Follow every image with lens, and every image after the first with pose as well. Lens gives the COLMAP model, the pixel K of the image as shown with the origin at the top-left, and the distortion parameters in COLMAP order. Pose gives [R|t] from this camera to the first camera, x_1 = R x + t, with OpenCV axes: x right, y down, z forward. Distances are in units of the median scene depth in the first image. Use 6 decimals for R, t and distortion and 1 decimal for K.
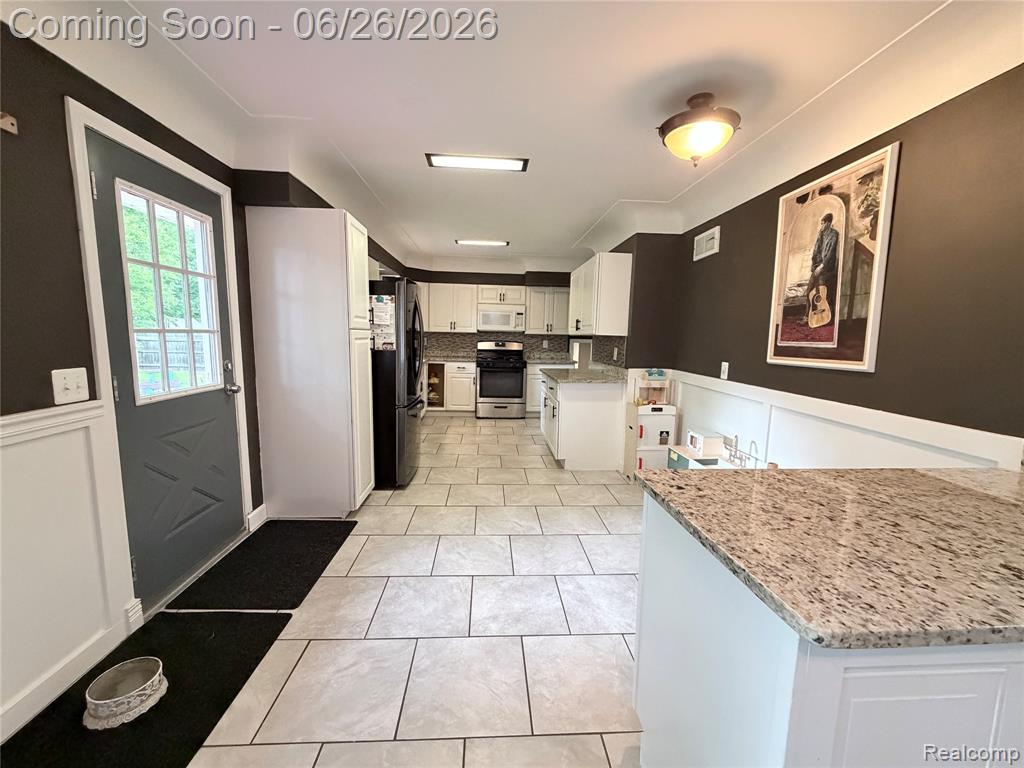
lens RADIAL K [[409.1, 0, 512.0], [0, 409.1, 384.0], [0, 0, 1]] dist [-0.000243, -0.000230]
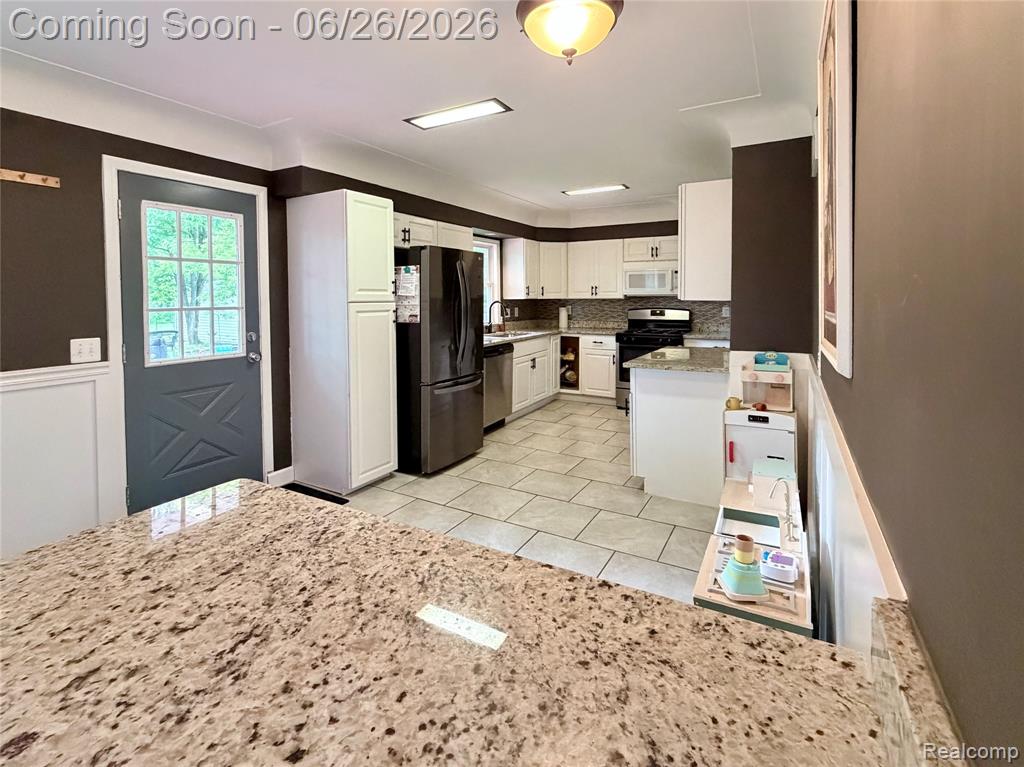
lens RADIAL K [[491.5, 0, 506.7], [0, 491.5, 307.7], [0, 0, 1]] dist [-0.000780, -0.000054]
pose [[0.832232, -0.014752, -0.554231, 0.609997], [-0.042605, 0.994988, -0.090459, -0.028969], [0.552788, 0.098896, 0.827433, 0.216097]]
